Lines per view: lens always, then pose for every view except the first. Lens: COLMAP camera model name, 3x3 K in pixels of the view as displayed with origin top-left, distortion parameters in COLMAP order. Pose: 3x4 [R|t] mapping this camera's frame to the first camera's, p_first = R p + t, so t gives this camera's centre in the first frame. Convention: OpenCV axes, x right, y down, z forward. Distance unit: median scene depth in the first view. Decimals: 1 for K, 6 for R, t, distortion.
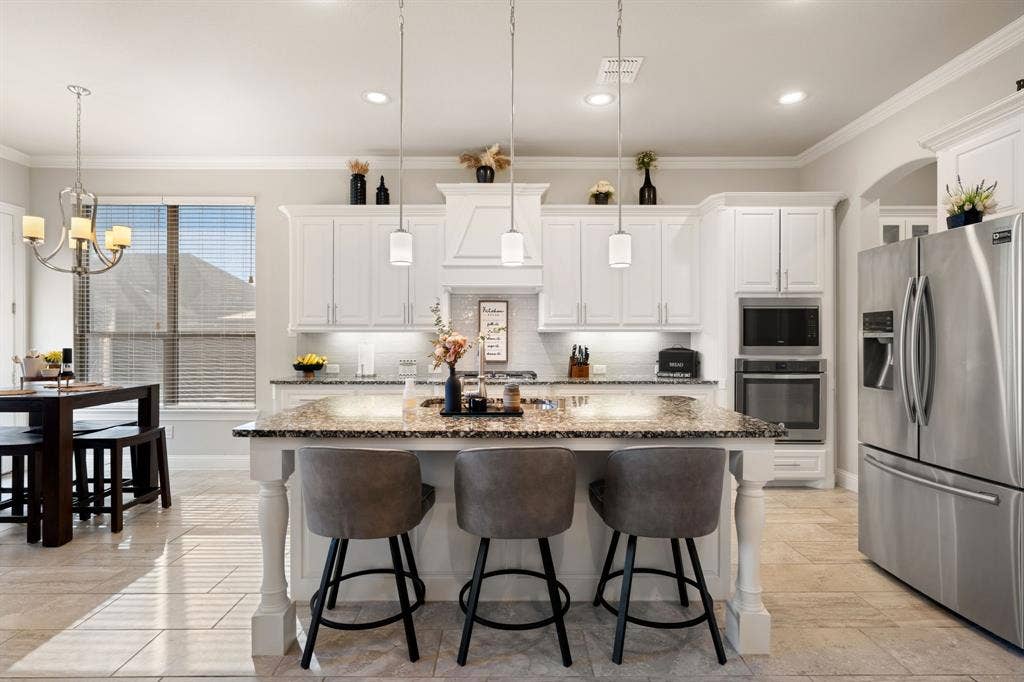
lens RADIAL K [[488.6, 0, 506.5], [0, 488.6, 341.3], [0, 0, 1]] dist [0.001017, 0.000695]
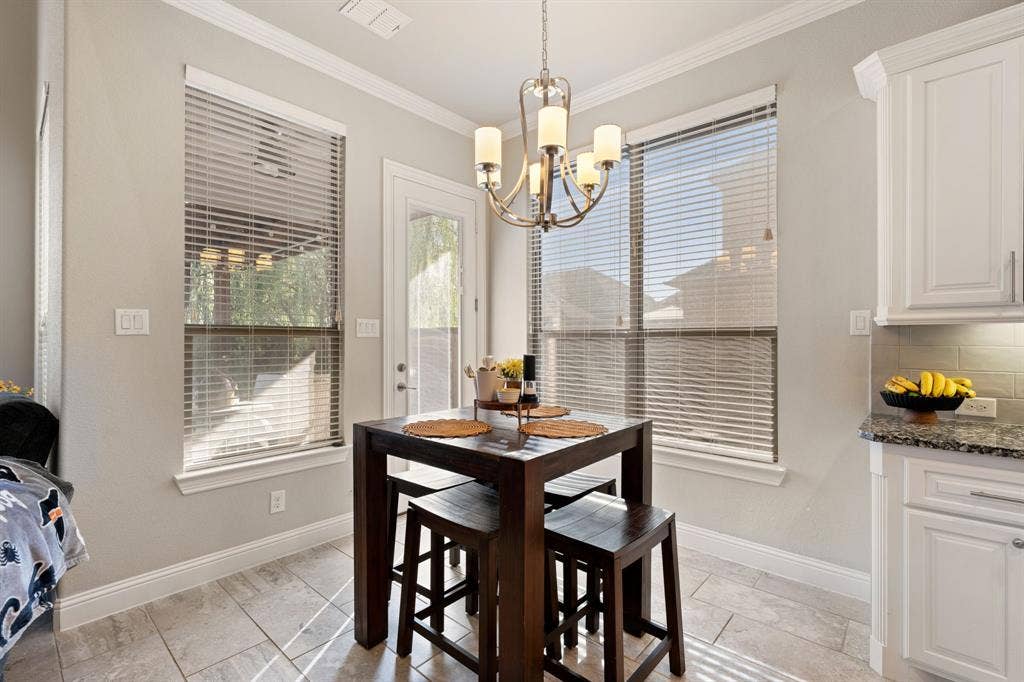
lens RADIAL K [[457.3, 0, 509.4], [0, 457.3, 341.0], [0, 0, 1]] dist [-0.001549, 0.000139]
pose [[0.739240, 0.002031, -0.673439, -0.408921], [-0.001811, 0.999998, 0.001027, -0.002883], [0.673439, 0.000460, 0.739242, 0.432385]]
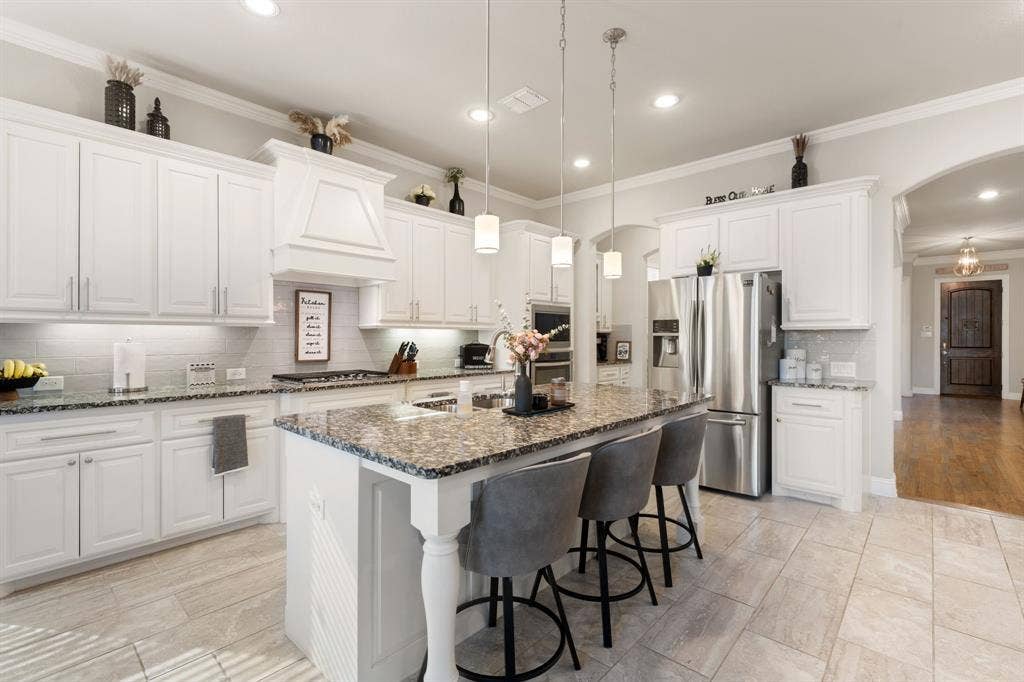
lens RADIAL K [[457.3, 0, 508.6], [0, 457.3, 338.7], [0, 0, 1]] dist [-0.001549, 0.000139]
pose [[0.683499, -0.001496, 0.729950, -0.398204], [-0.000992, 0.999995, 0.002979, -0.001451], [-0.729951, -0.002760, 0.683494, 0.202865]]
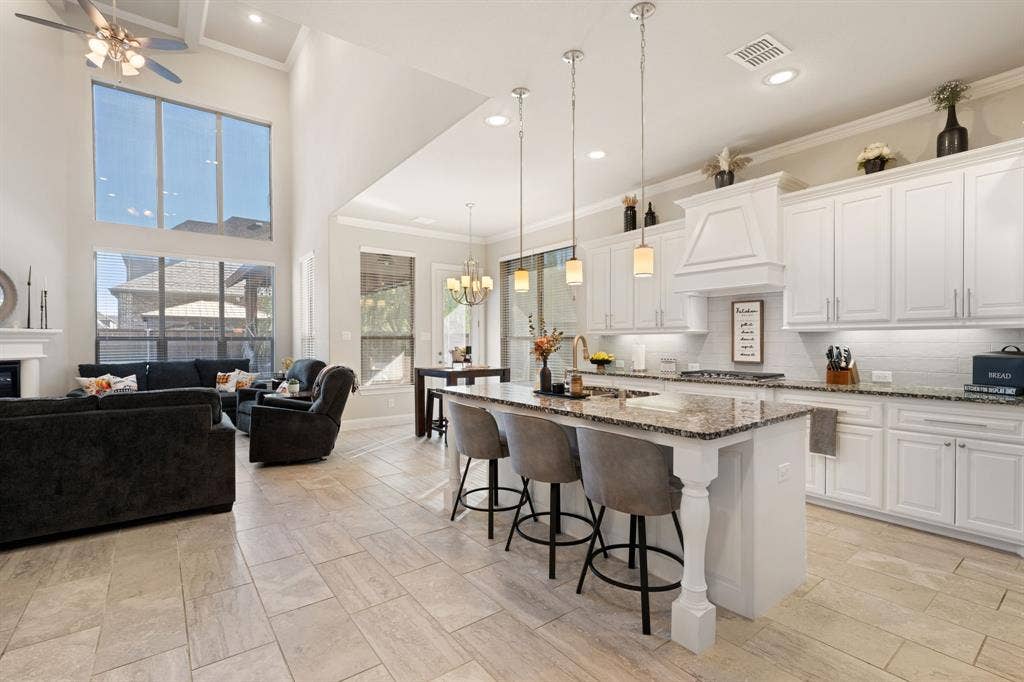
lens RADIAL K [[467.6, 0, 509.5], [0, 467.6, 345.7], [0, 0, 1]] dist [0.003726, -0.001873]
pose [[0.598164, 0.005062, -0.801358, 0.463807], [0.001877, 0.999968, 0.007717, -0.000572], [0.801372, -0.006121, 0.598135, 0.050825]]
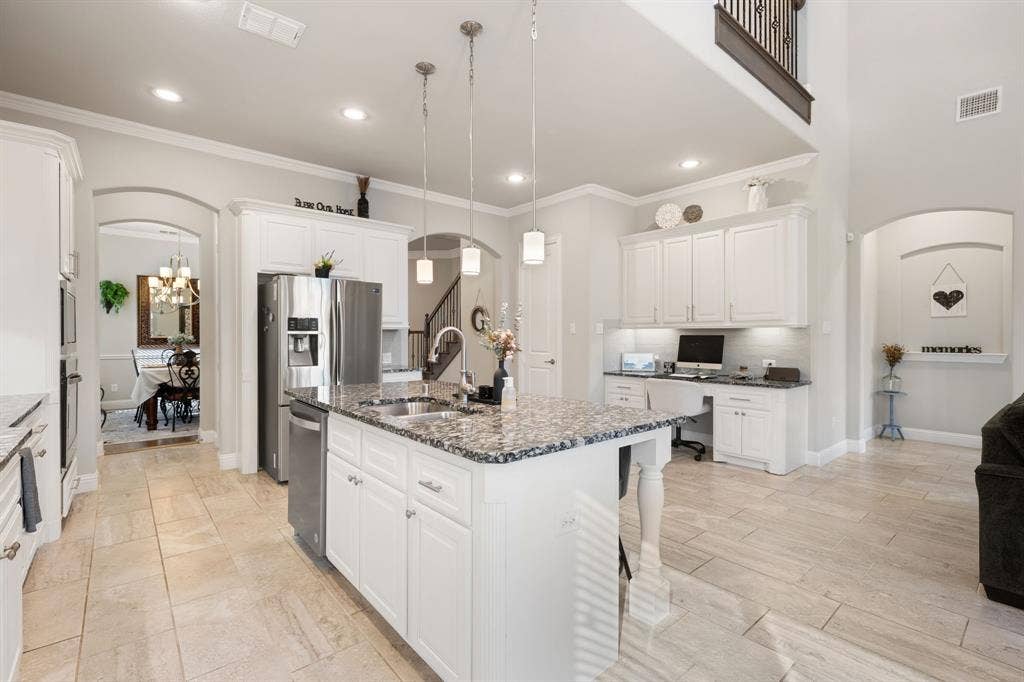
lens RADIAL K [[457.3, 0, 509.0], [0, 457.3, 341.2], [0, 0, 1]] dist [-0.001549, 0.000139]
pose [[-0.642755, -0.009466, 0.766013, -0.463194], [0.002080, 0.999898, 0.014102, -0.002655], [-0.766069, 0.010658, -0.642670, 0.833265]]
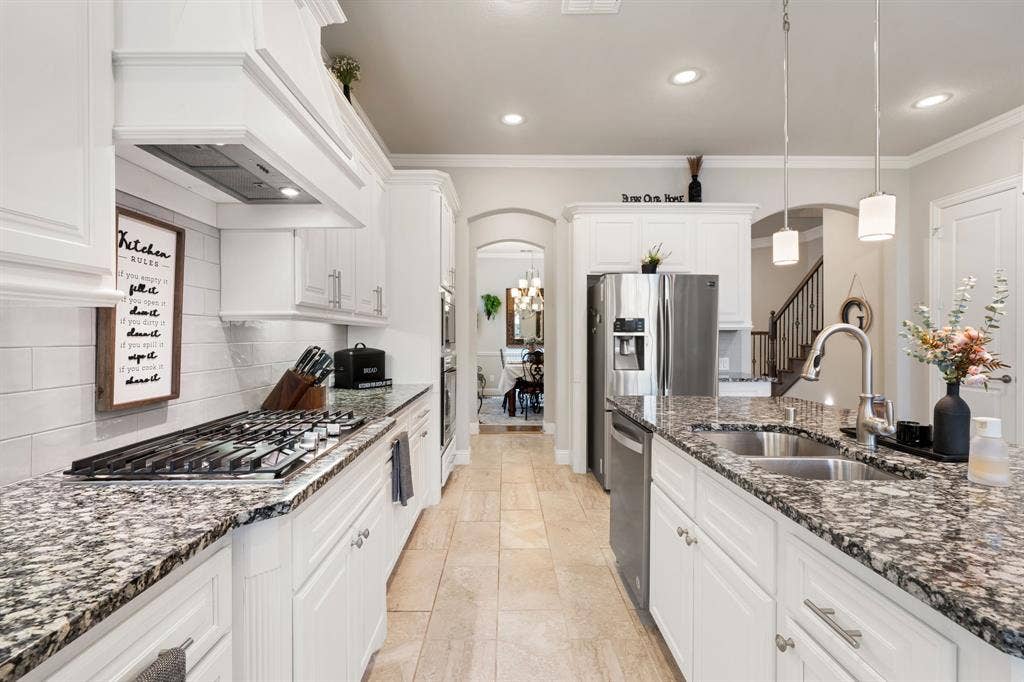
lens RADIAL K [[457.3, 0, 510.6], [0, 457.3, 333.9], [0, 0, 1]] dist [-0.001549, 0.000139]
pose [[-0.010005, 0.007243, 0.999924, -0.349868], [0.002211, 0.999971, -0.007222, -0.002584], [-0.999947, 0.002139, -0.010021, 0.790951]]
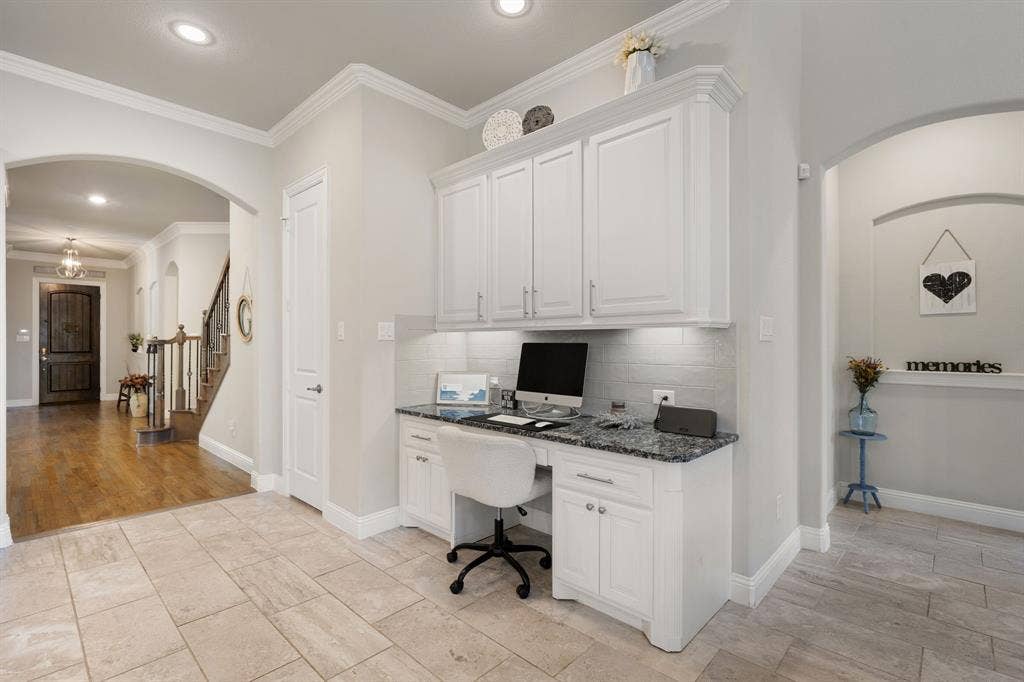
lens RADIAL K [[467.6, 0, 511.6], [0, 467.6, 344.4], [0, 0, 1]] dist [0.003726, -0.001873]
pose [[-0.723484, -0.002938, 0.690334, -0.301576], [0.000567, 0.999988, 0.004851, -0.001611], [-0.690341, 0.003901, -0.723474, 0.241773]]
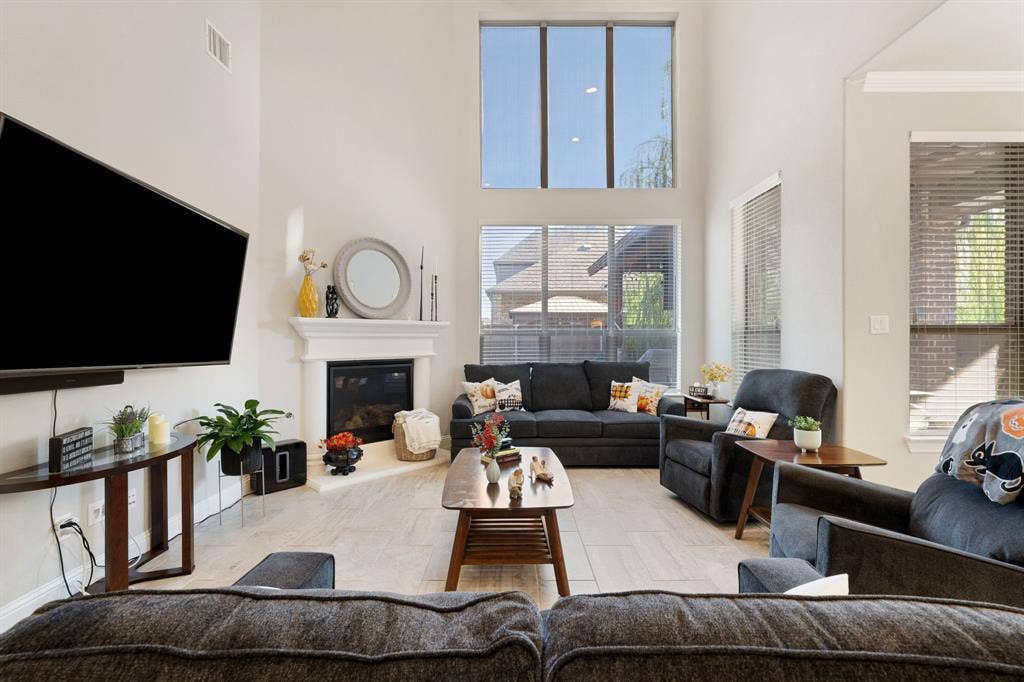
lens RADIAL K [[457.3, 0, 508.4], [0, 457.3, 337.0], [0, 0, 1]] dist [-0.001549, 0.000139]
pose [[-0.008083, -0.002815, -0.999963, -0.329090], [-0.001915, 0.999994, -0.002799, -0.000433], [0.999966, 0.001892, -0.008088, -0.029355]]
